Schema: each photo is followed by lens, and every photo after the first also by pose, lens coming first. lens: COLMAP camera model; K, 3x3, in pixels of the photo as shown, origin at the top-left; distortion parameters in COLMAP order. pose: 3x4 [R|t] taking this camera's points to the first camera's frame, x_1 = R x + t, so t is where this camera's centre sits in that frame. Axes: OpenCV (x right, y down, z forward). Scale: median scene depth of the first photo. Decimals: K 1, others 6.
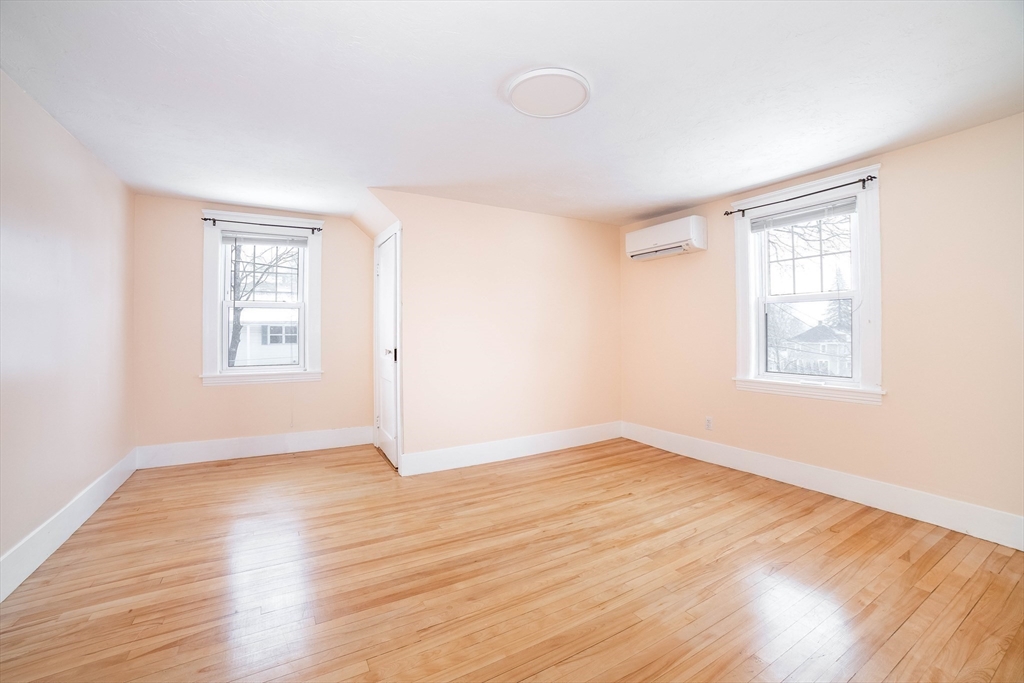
lens RADIAL K [[420.0, 0, 506.6], [0, 420.0, 331.1], [0, 0, 1]] dist [-0.106280, 0.033394]
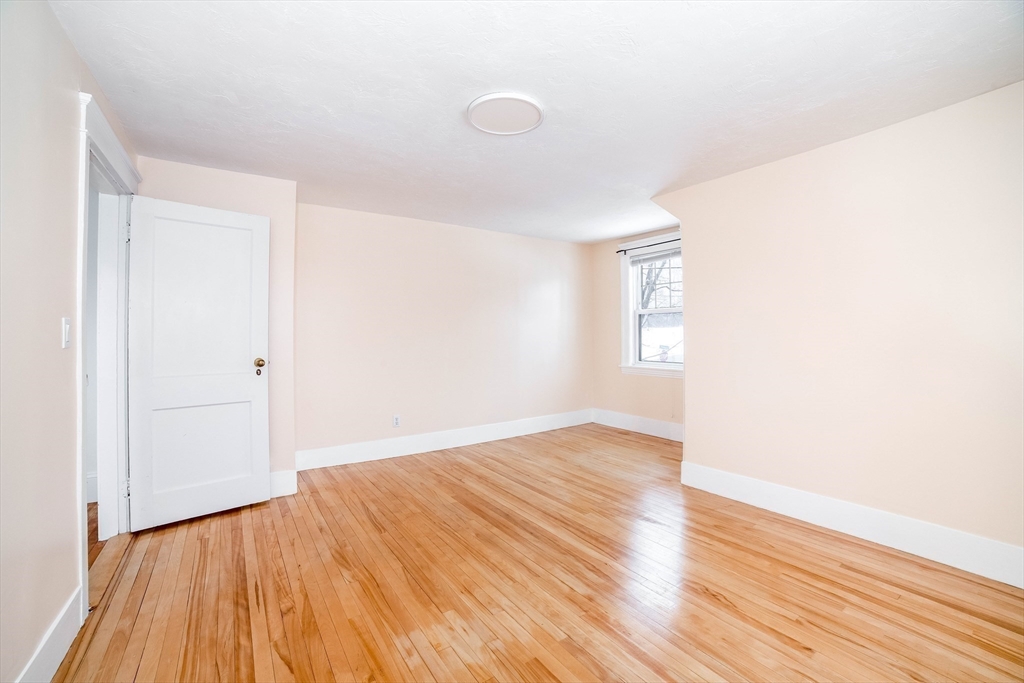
lens RADIAL K [[420.0, 0, 506.6], [0, 420.0, 331.1], [0, 0, 1]] dist [-0.106280, 0.033394]
pose [[0.079910, -0.006193, -0.996783, 0.931428], [0.007424, 0.999957, -0.005617, -0.002595], [0.996774, -0.006951, 0.079953, 0.721371]]
